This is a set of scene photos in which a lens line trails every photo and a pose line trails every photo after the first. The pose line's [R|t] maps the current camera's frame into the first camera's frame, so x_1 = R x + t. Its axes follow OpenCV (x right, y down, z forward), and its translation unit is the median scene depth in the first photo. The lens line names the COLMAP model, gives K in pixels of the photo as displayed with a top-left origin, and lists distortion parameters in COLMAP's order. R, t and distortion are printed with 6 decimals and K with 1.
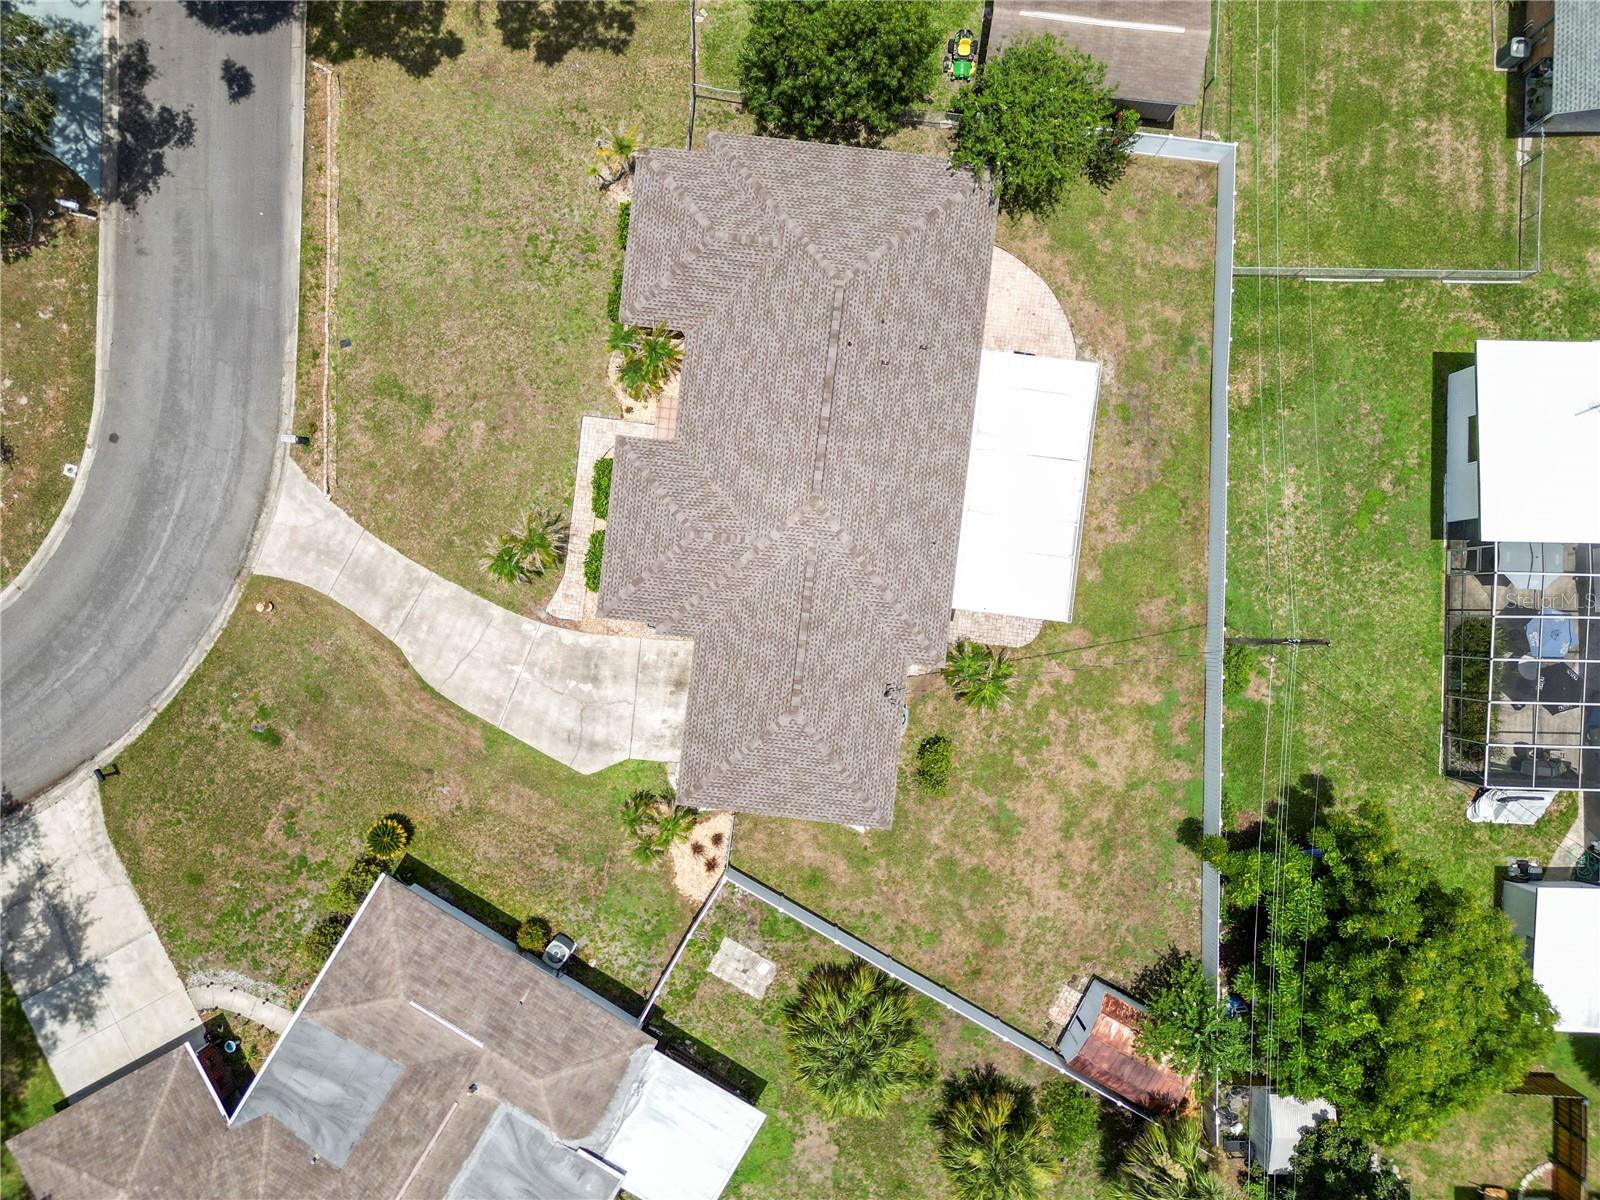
lens RADIAL K [[1121.5, 0, 800.0], [0, 1121.5, 600.0], [0, 0, 1]] dist [0.069880, -0.071129]
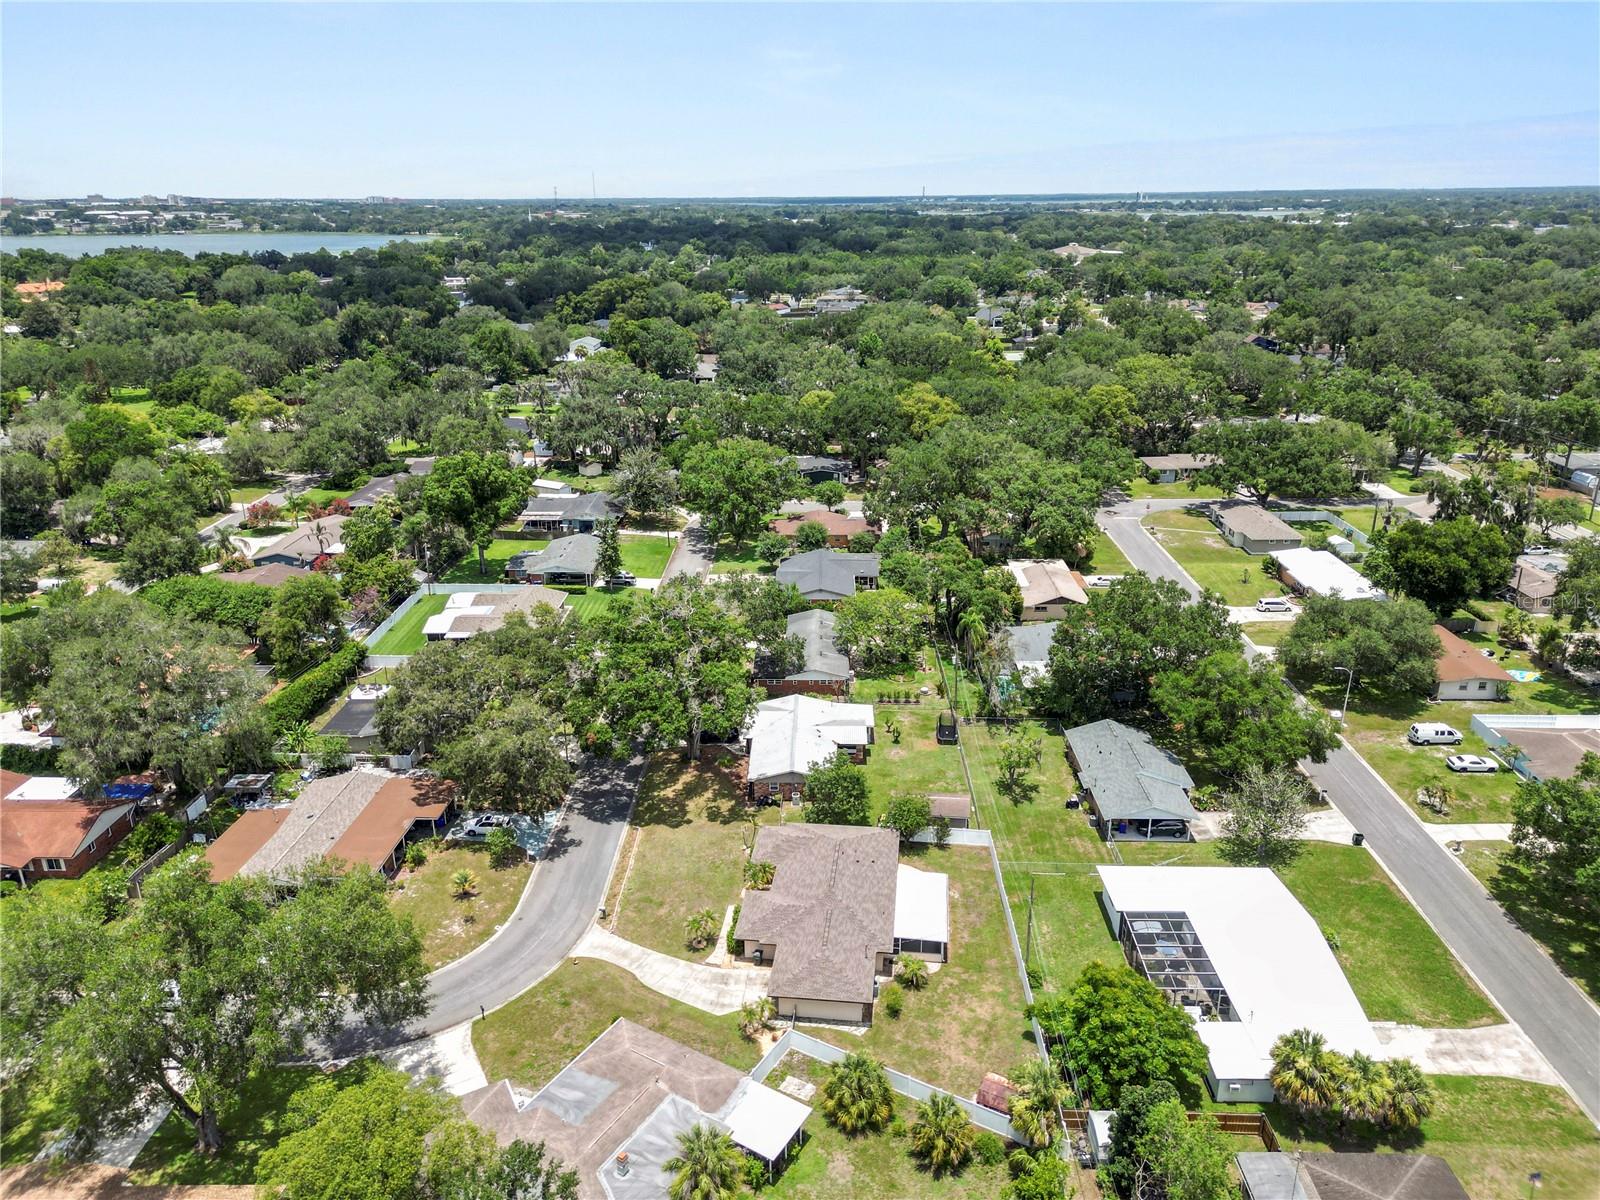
lens RADIAL K [[1121.5, 0, 800.0], [0, 1121.5, 600.0], [0, 0, 1]] dist [0.069880, -0.071129]
pose [[0.999971, -0.006412, -0.004213, -0.034069], [-0.001735, 0.345916, -0.938264, 1.767819], [0.007473, 0.938244, 0.345894, -0.372534]]
